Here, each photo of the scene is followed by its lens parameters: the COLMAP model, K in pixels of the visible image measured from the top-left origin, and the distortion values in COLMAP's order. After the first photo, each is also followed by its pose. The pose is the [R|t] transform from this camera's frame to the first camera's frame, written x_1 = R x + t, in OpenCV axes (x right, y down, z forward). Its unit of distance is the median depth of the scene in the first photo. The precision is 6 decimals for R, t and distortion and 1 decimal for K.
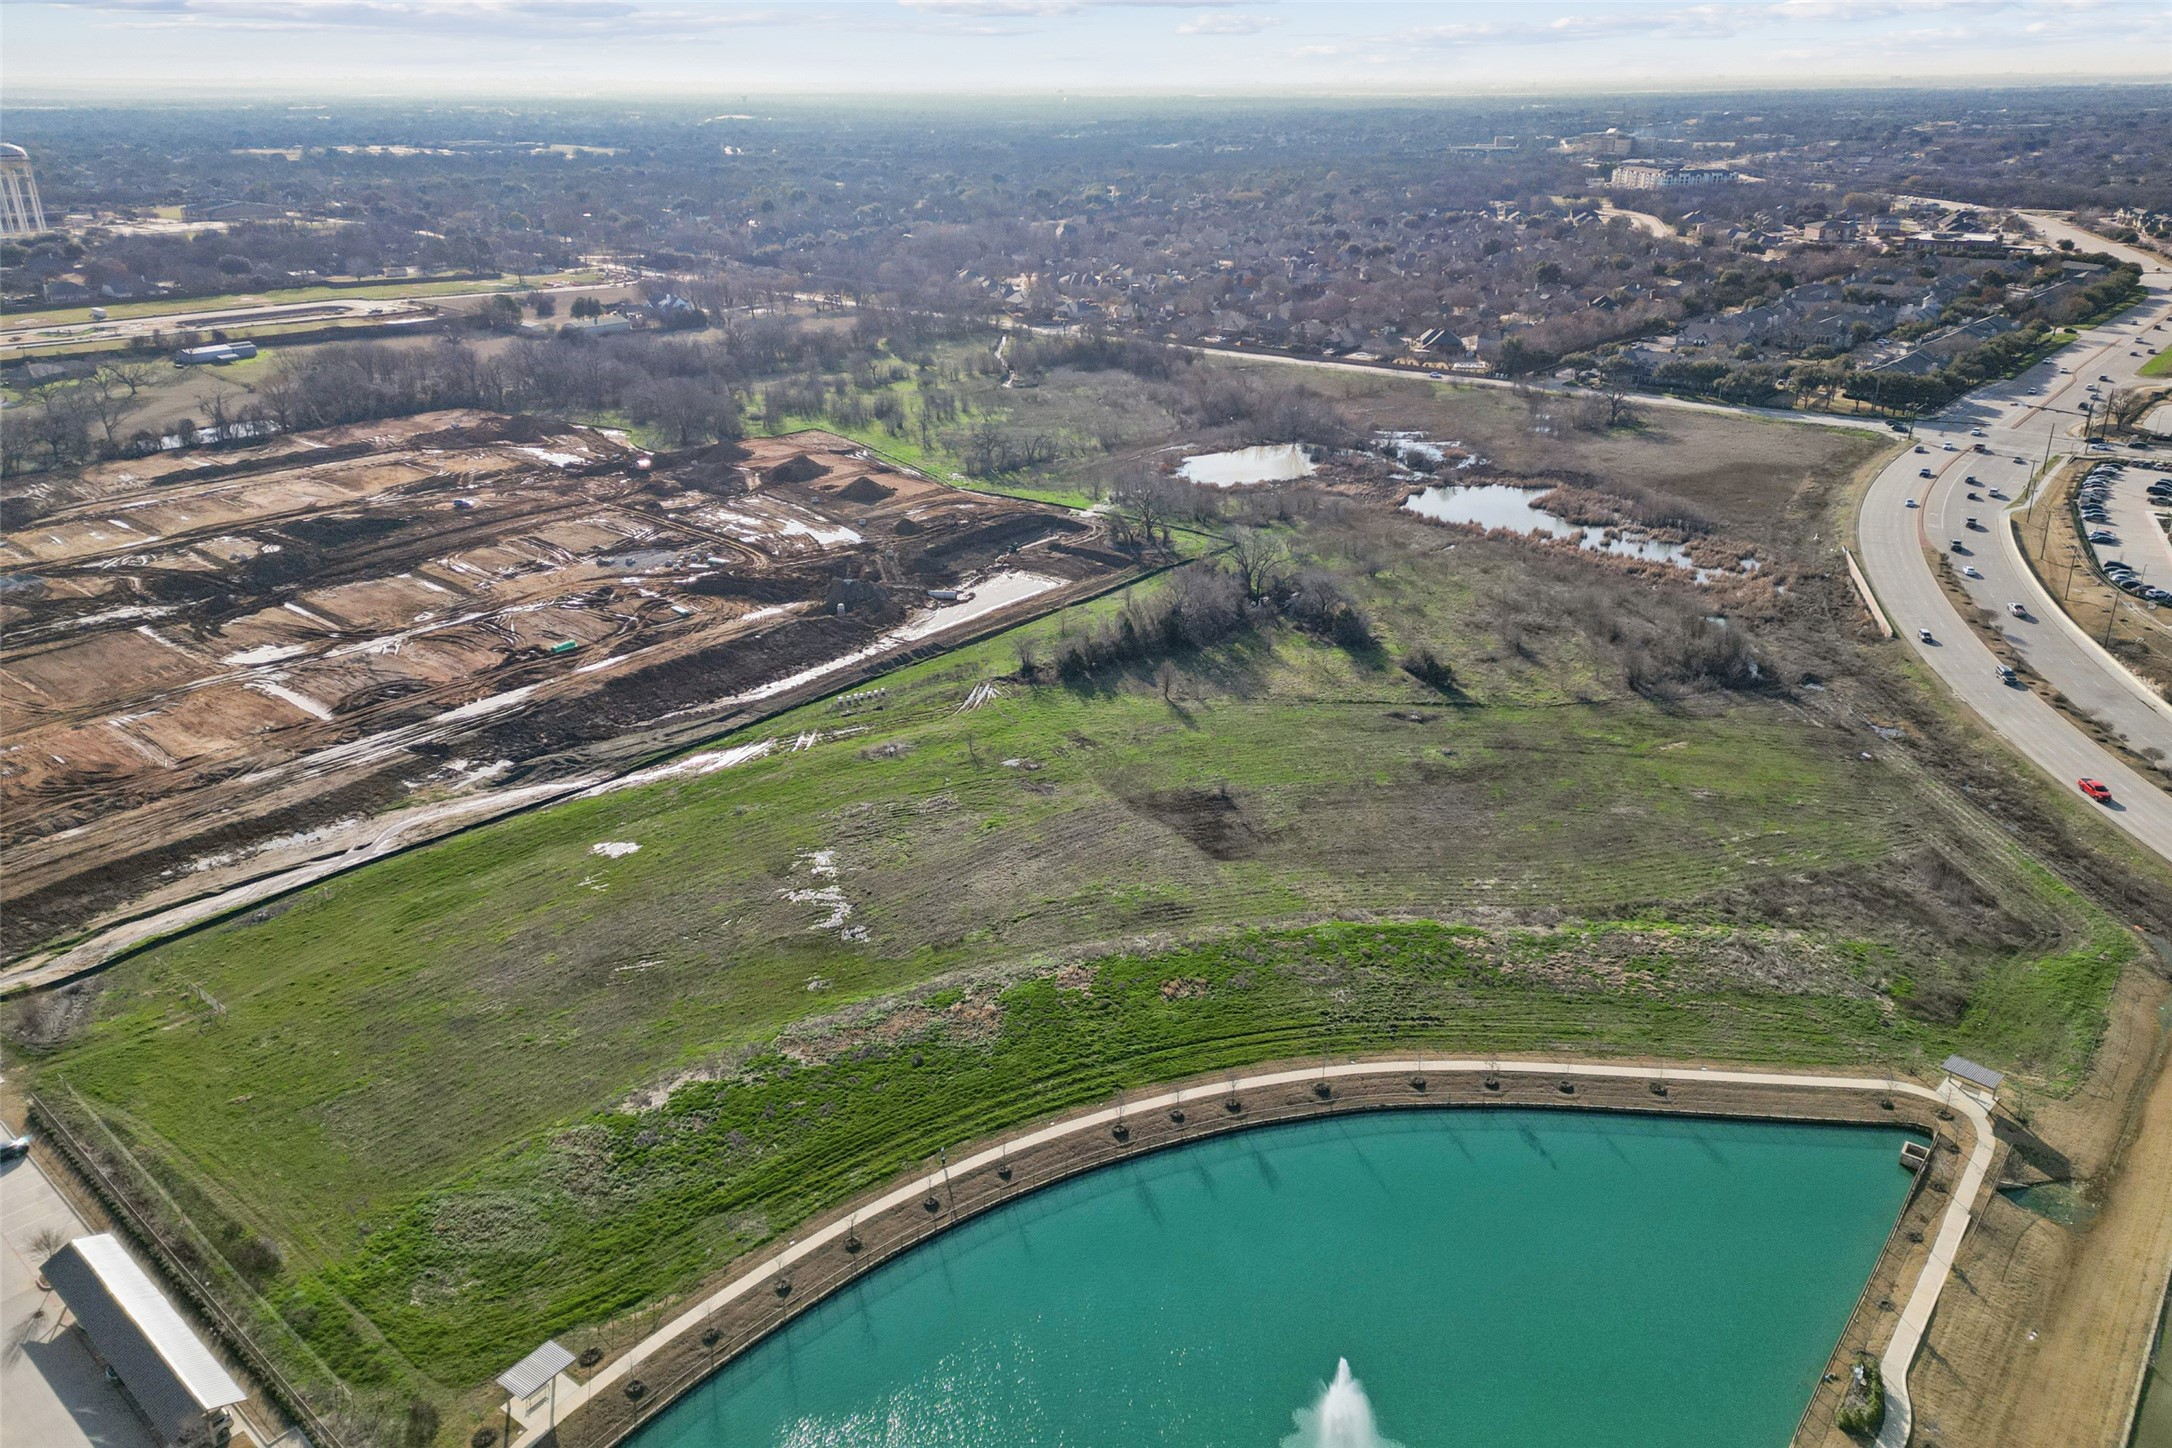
lens RADIAL K [[1460.7, 0, 1087.0], [0, 1460.7, 795.1], [0, 0, 1]] dist [0.071951, -0.049296]
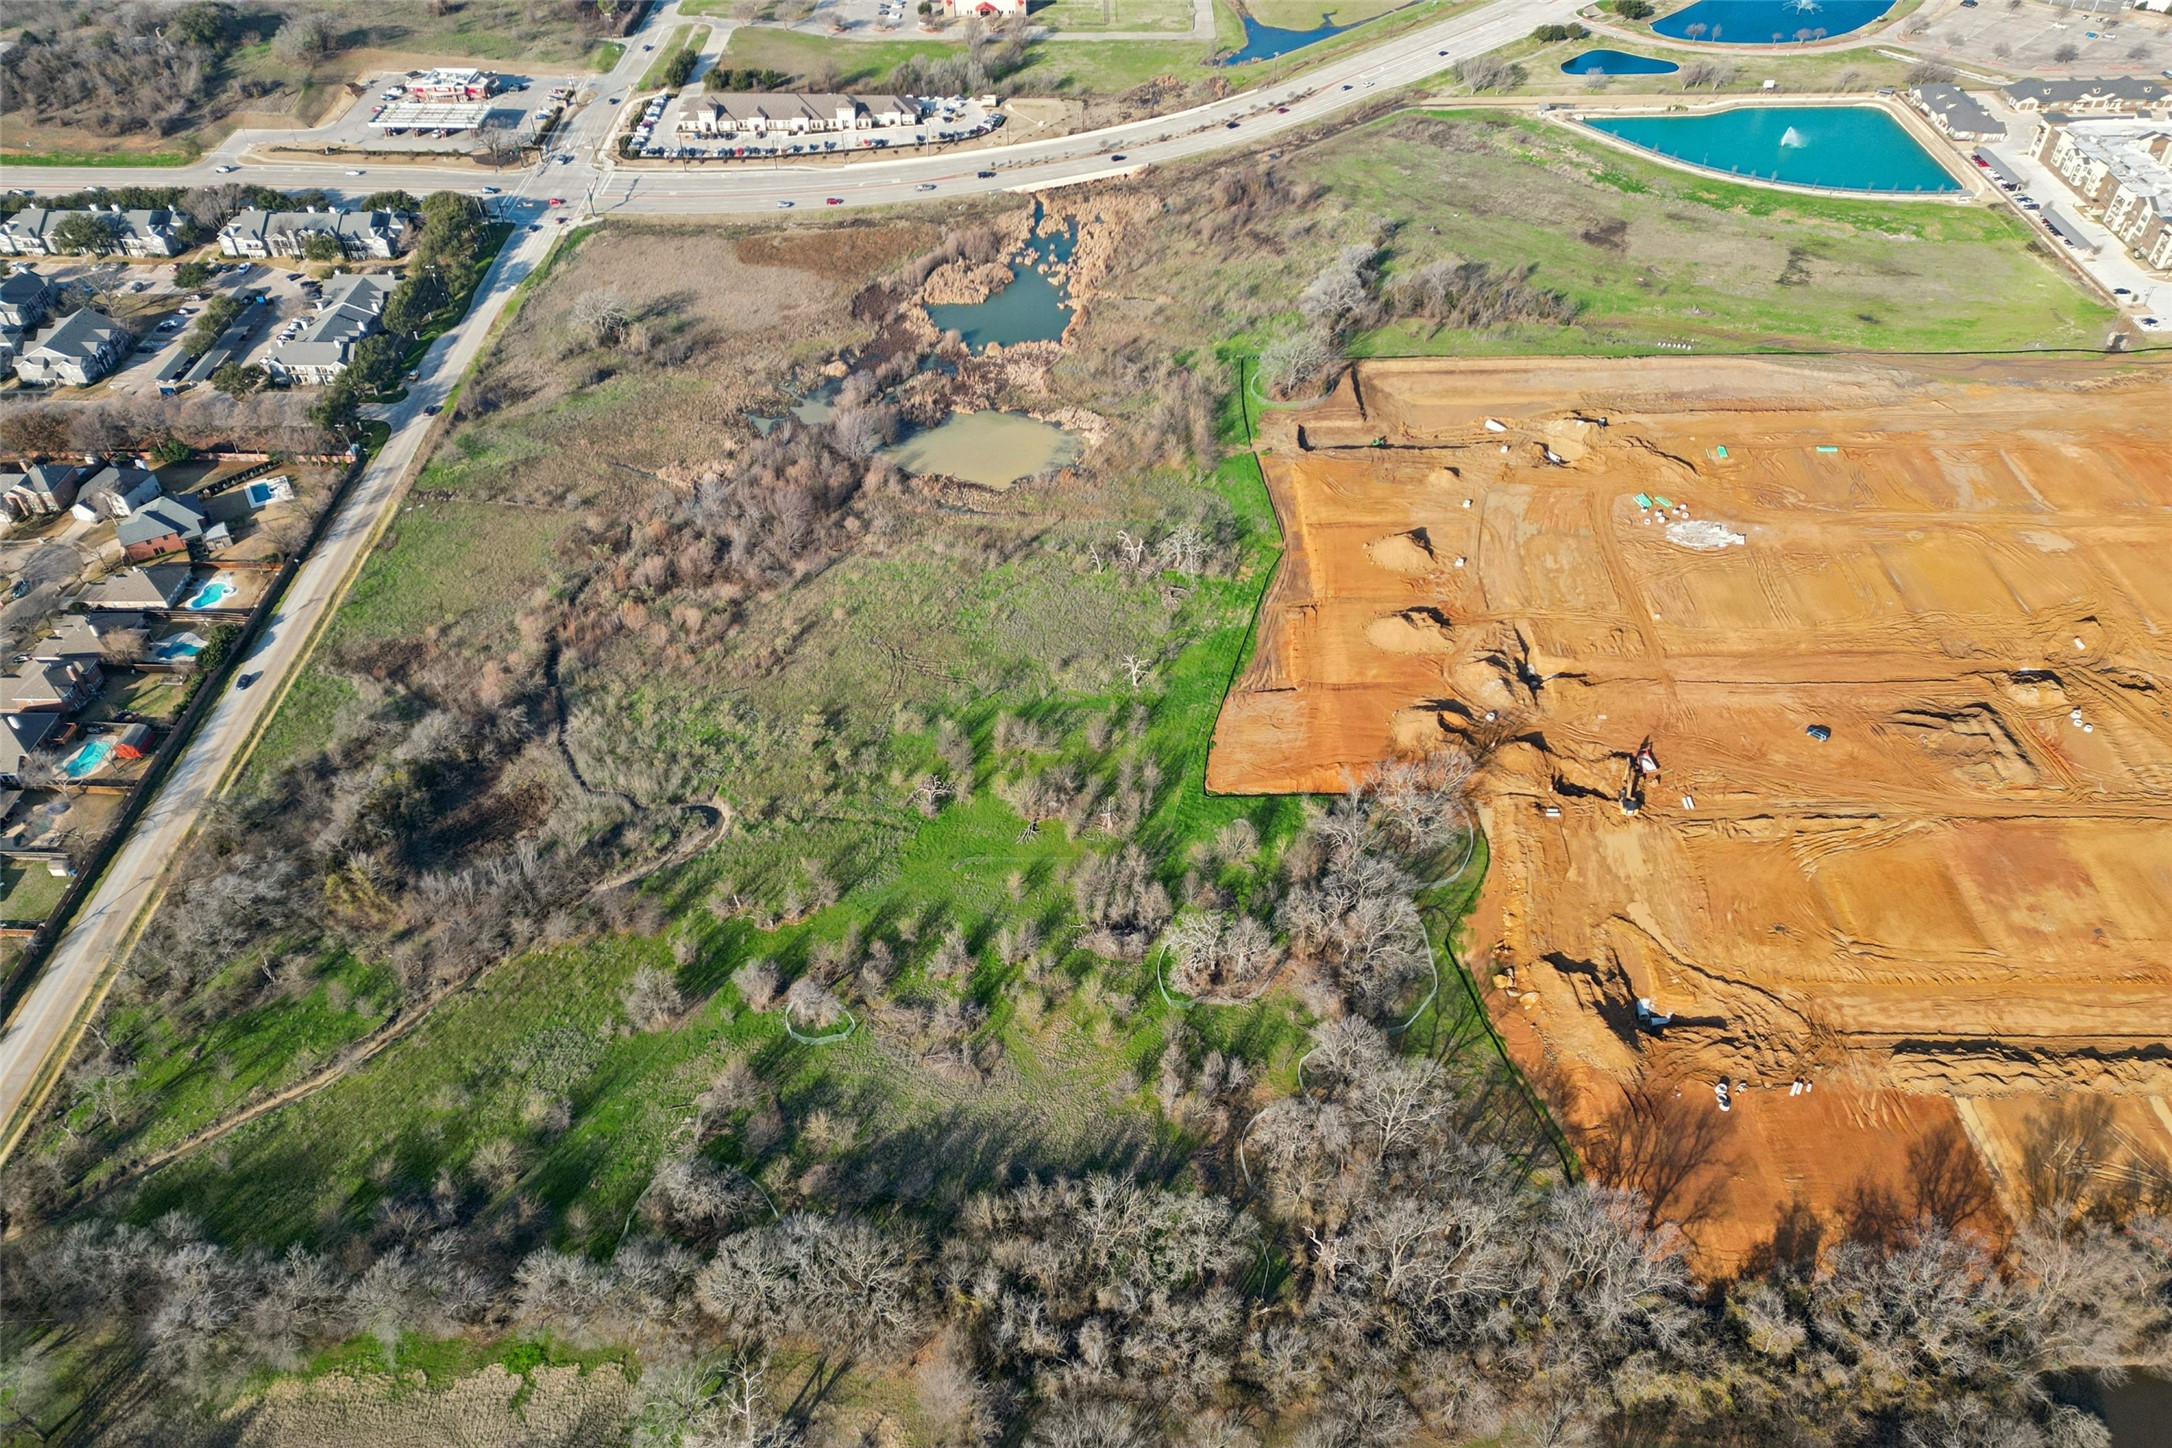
lens RADIAL K [[1460.7, 0, 1087.0], [0, 1460.7, 795.1], [0, 0, 1]] dist [0.071951, -0.049296]
pose [[-0.638745, -0.532311, 0.555562, -0.965834], [0.346035, 0.446170, 0.825344, -1.499377], [-0.687215, 0.719428, -0.100790, 2.088667]]
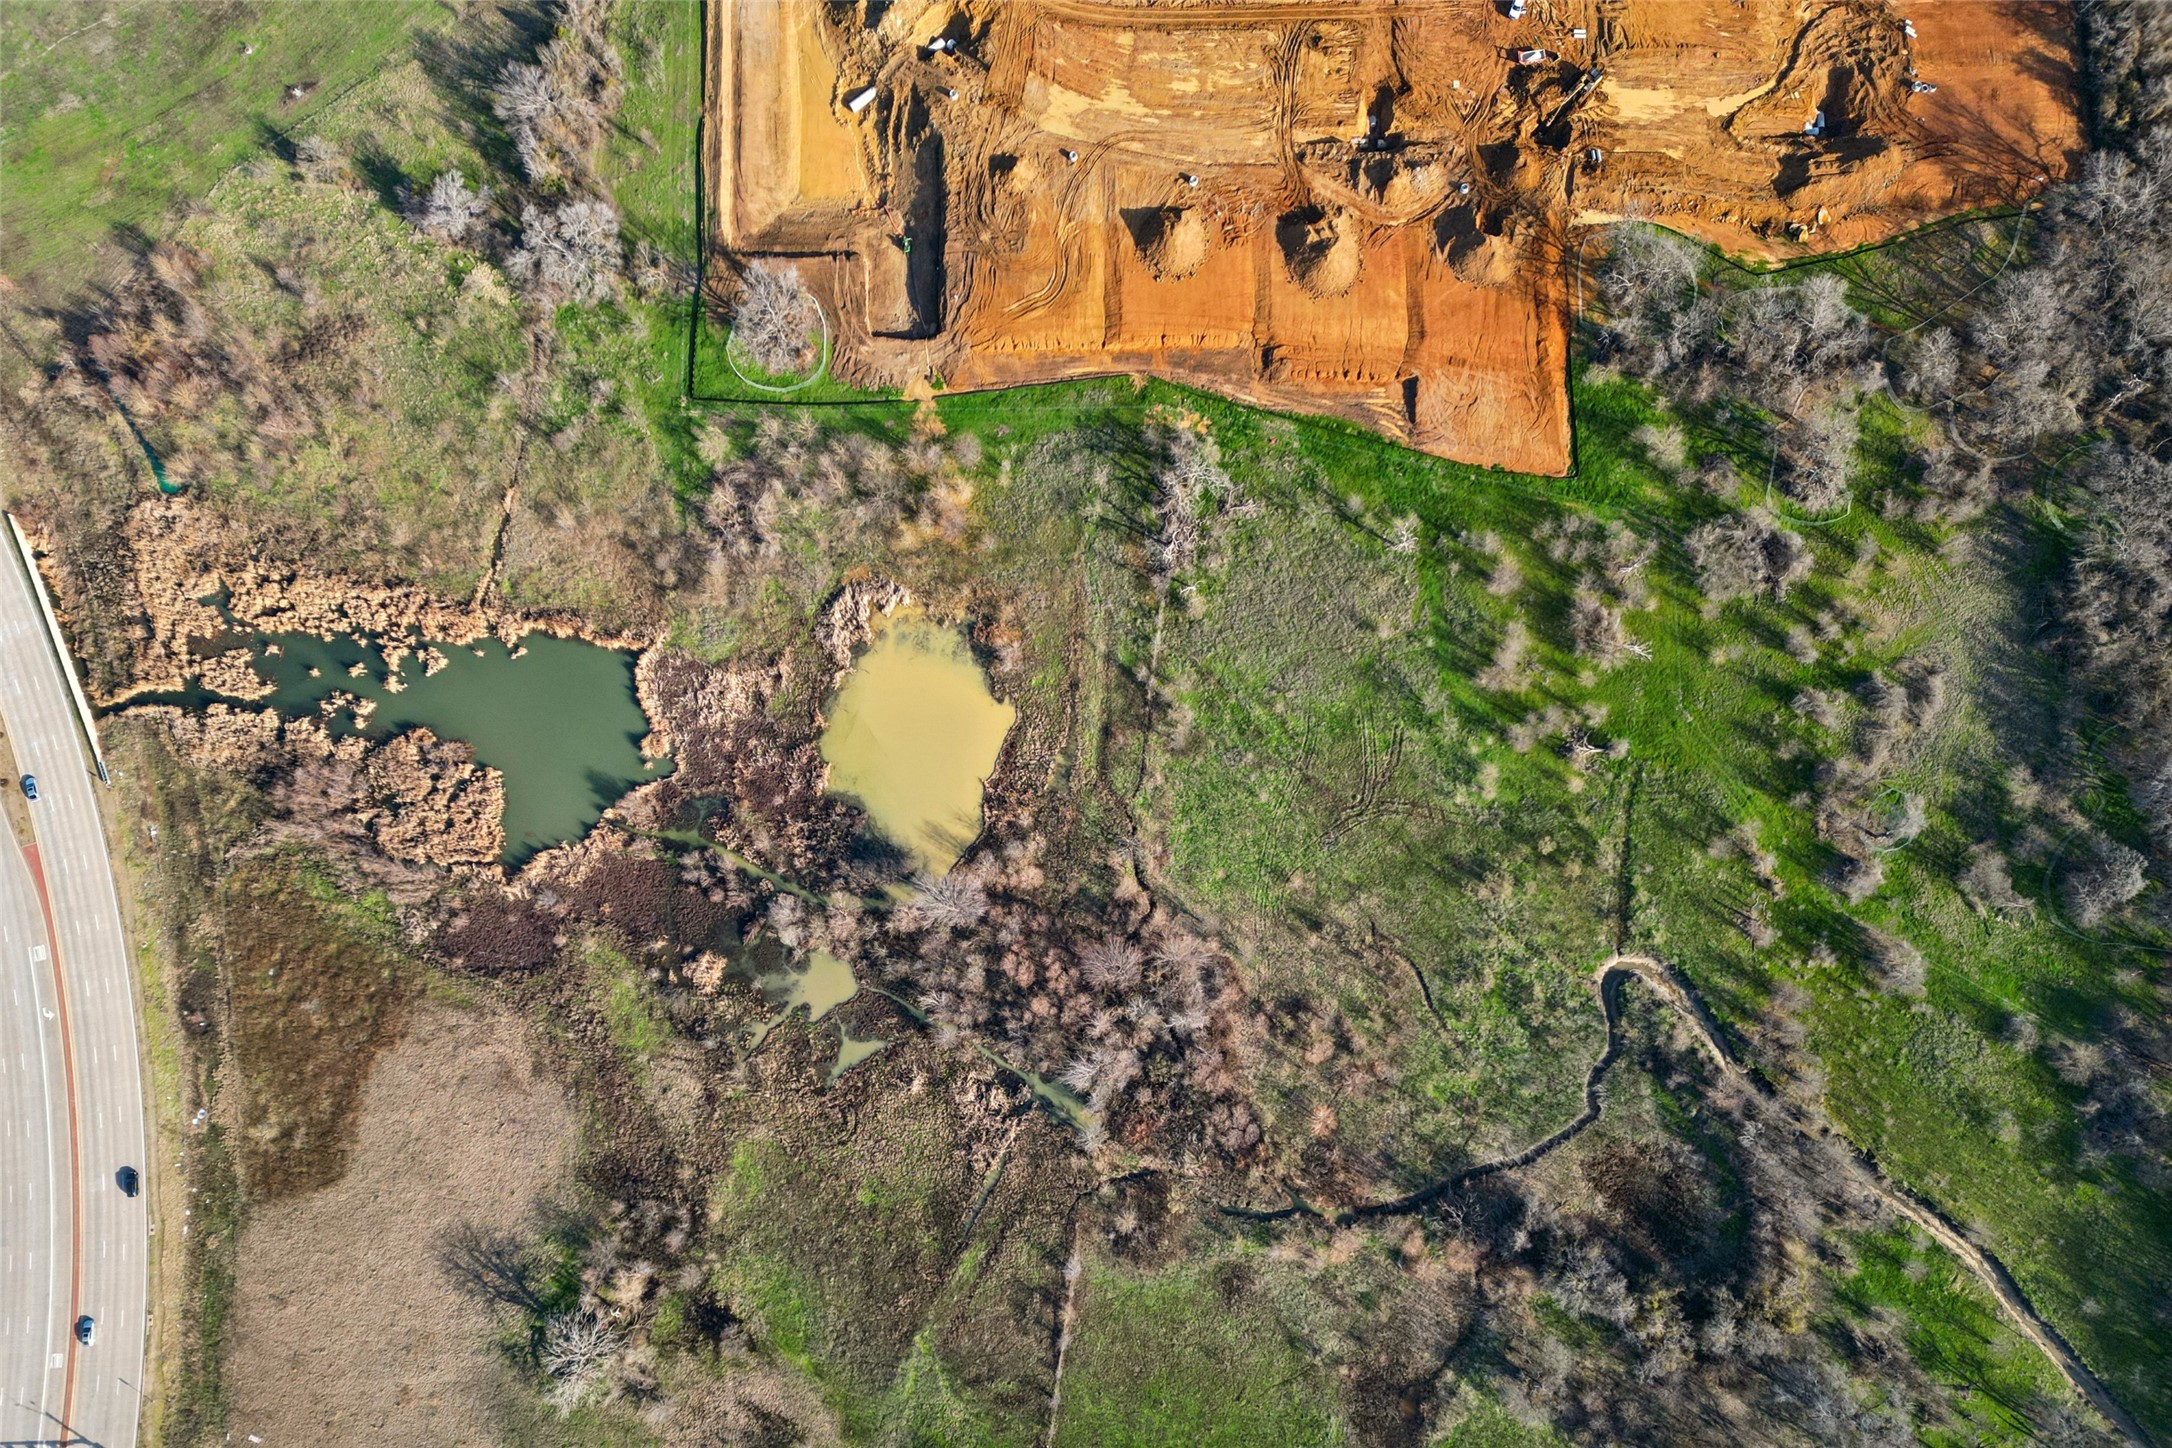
lens RADIAL K [[1460.7, 0, 1087.0], [0, 1460.7, 795.1], [0, 0, 1]] dist [0.071951, -0.049296]
pose [[-0.758848, 0.647311, -0.071682, 0.200575], [-0.269294, -0.211656, 0.939512, -1.557397], [0.592985, 0.732250, 0.334931, 1.446252]]
